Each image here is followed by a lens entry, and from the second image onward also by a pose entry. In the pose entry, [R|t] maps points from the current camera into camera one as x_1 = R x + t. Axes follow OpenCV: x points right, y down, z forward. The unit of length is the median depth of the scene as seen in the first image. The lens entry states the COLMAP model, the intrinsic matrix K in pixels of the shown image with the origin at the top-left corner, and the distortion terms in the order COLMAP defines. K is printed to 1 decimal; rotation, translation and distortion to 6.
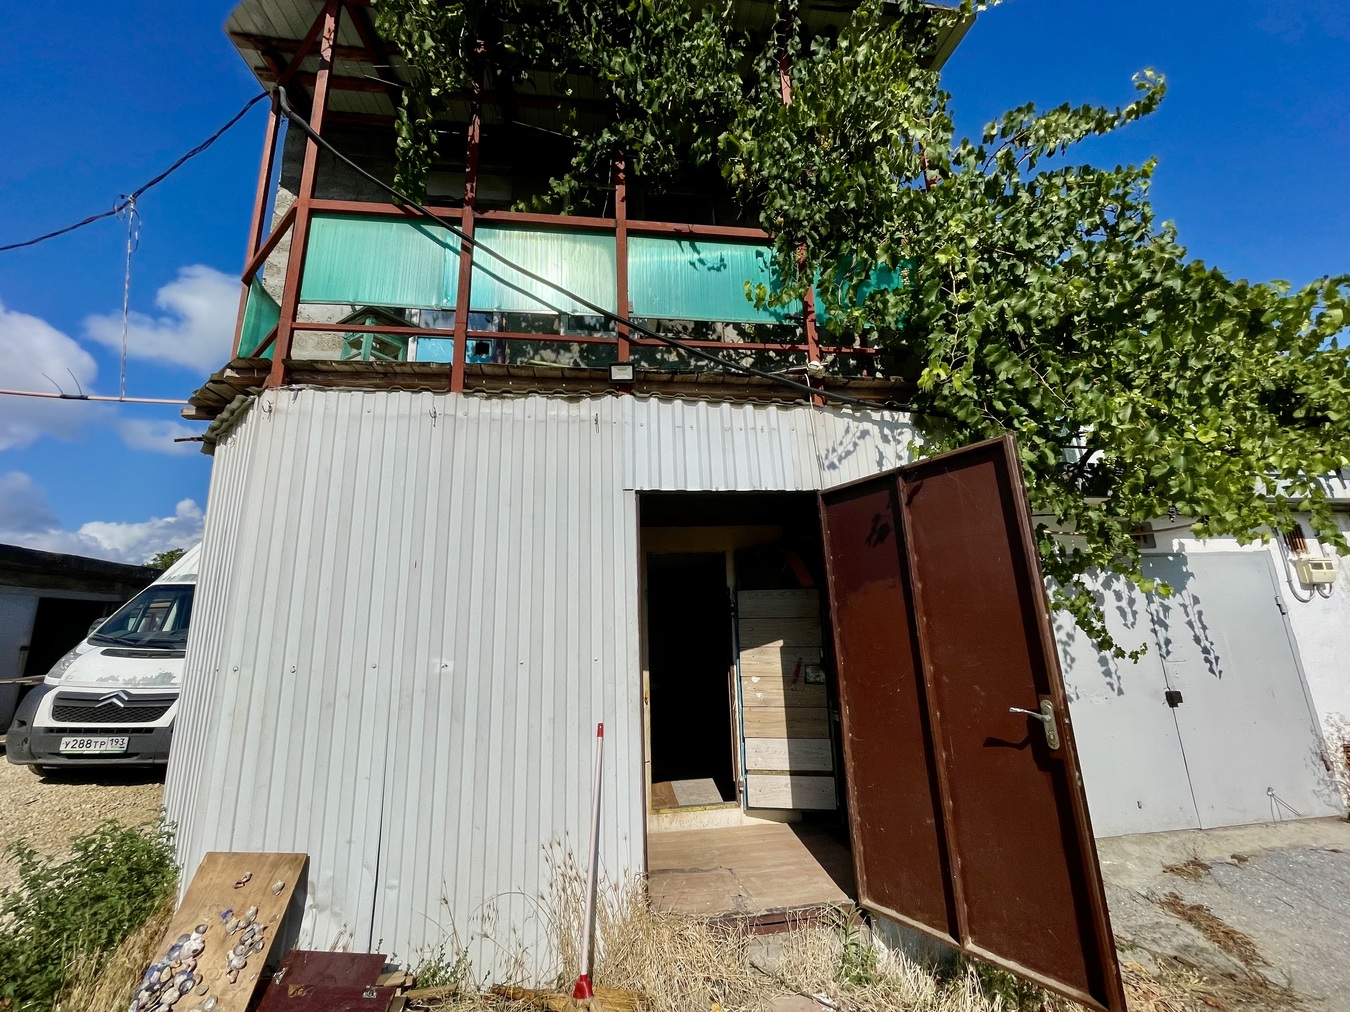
lens RADIAL K [[548.6, 0, 669.3], [0, 548.6, 503.4], [0, 0, 1]] dist [-0.005750, 0.001072]
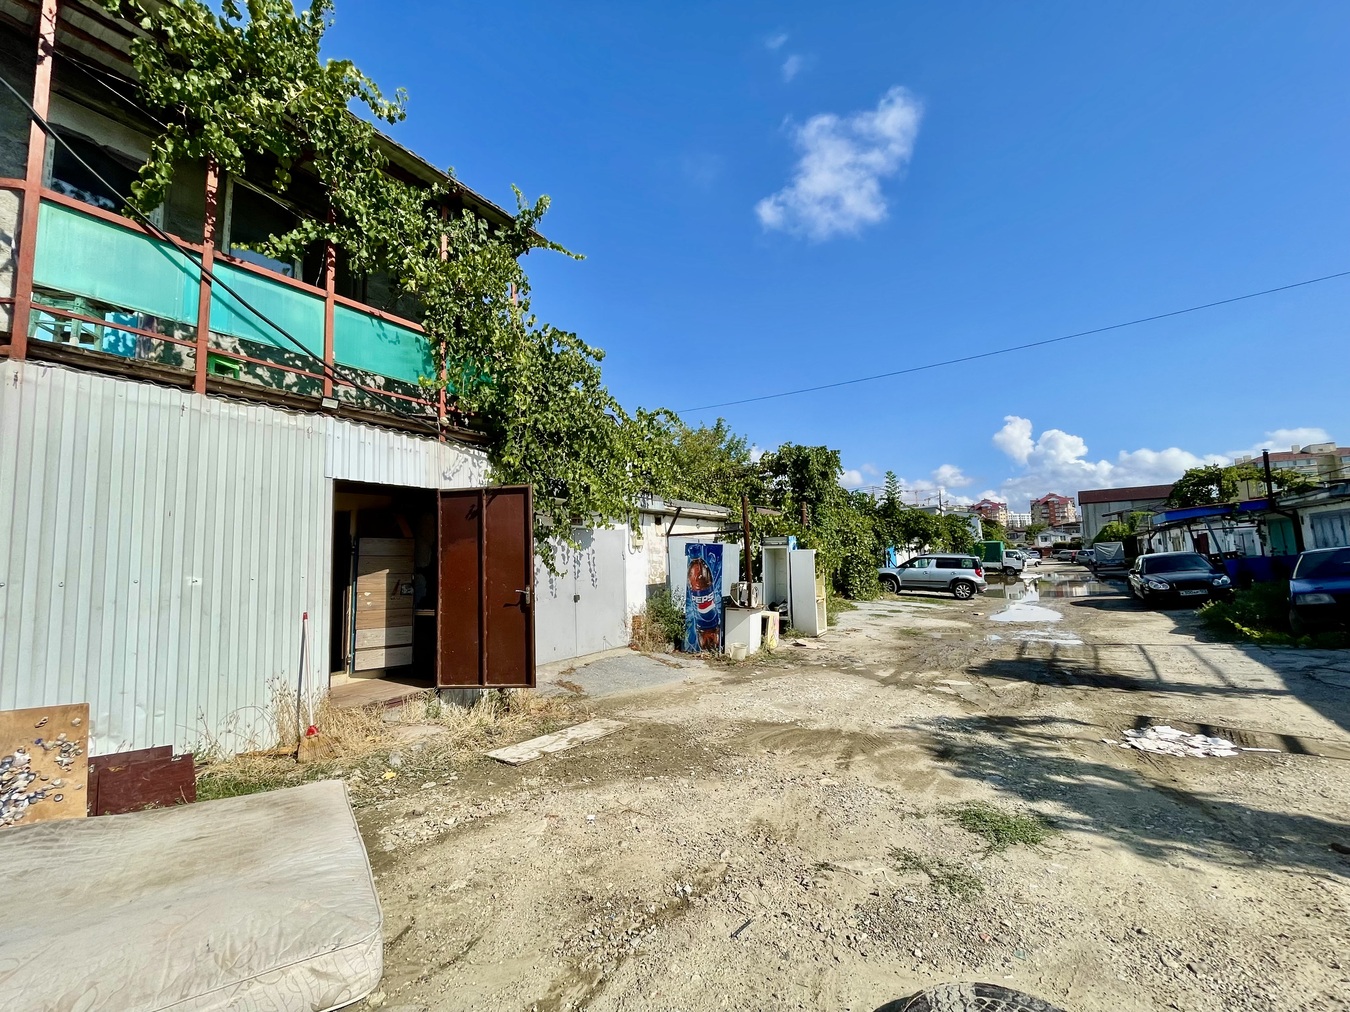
lens RADIAL K [[548.6, 0, 674.7], [0, 548.6, 511.0], [0, 0, 1]] dist [-0.005750, 0.001072]
pose [[0.653148, 0.081146, 0.752870, -0.583961], [-0.165556, 0.985491, 0.037408, -0.148725], [-0.738911, -0.149075, 0.657105, -0.811698]]
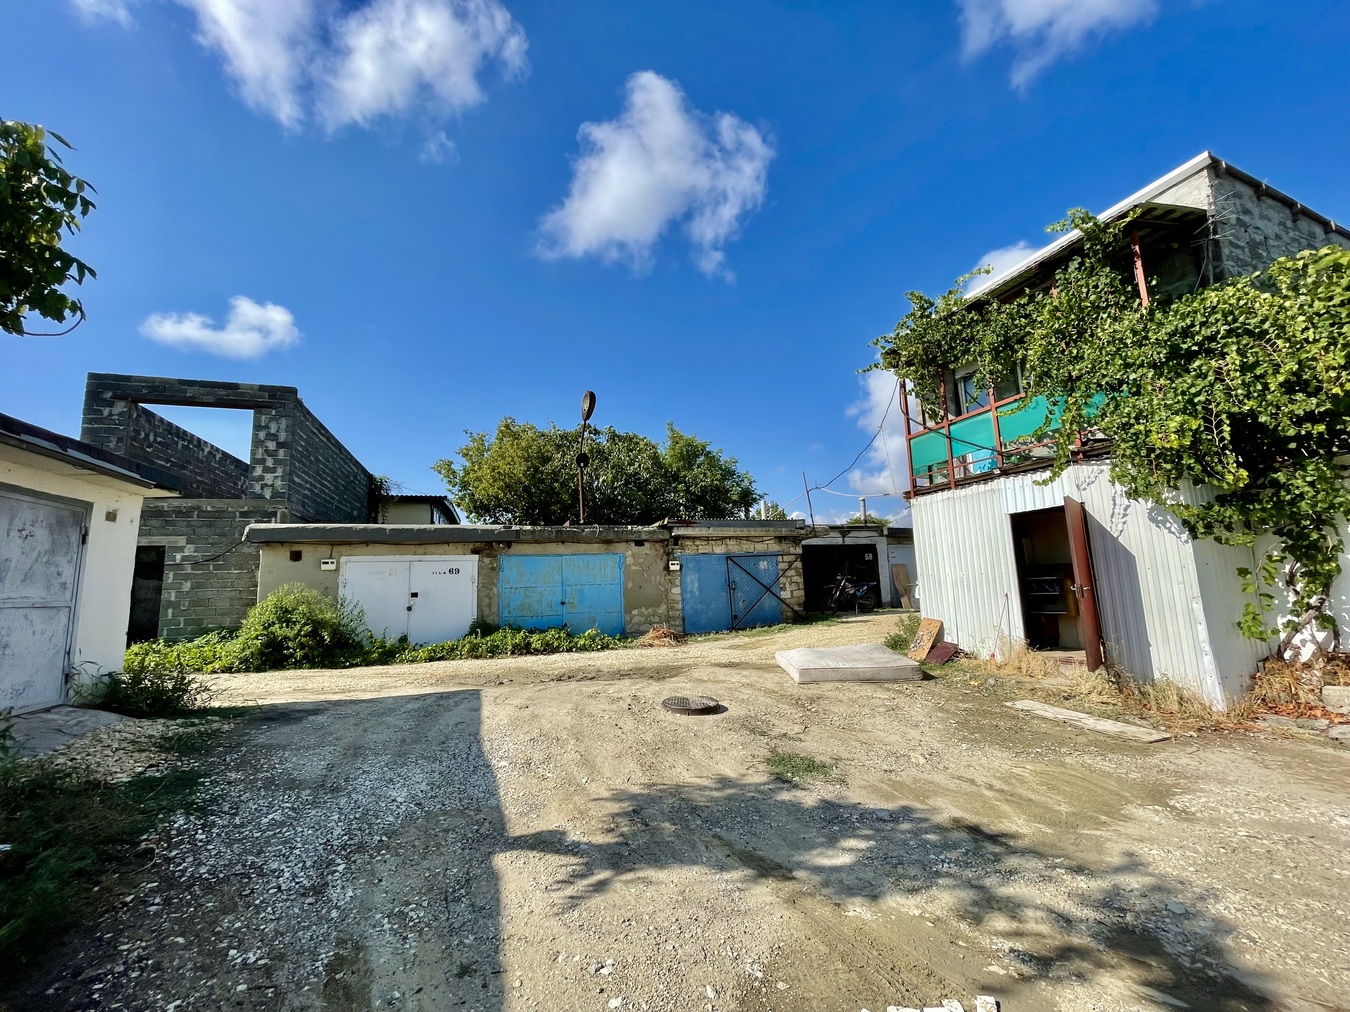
lens RADIAL K [[548.6, 0, 673.8], [0, 548.6, 504.8], [0, 0, 1]] dist [-0.005750, 0.001072]
pose [[0.219628, -0.118860, -0.968316, 2.118058], [0.253223, 0.965478, -0.061077, -0.305103], [0.942147, -0.231785, 0.242144, -1.185153]]
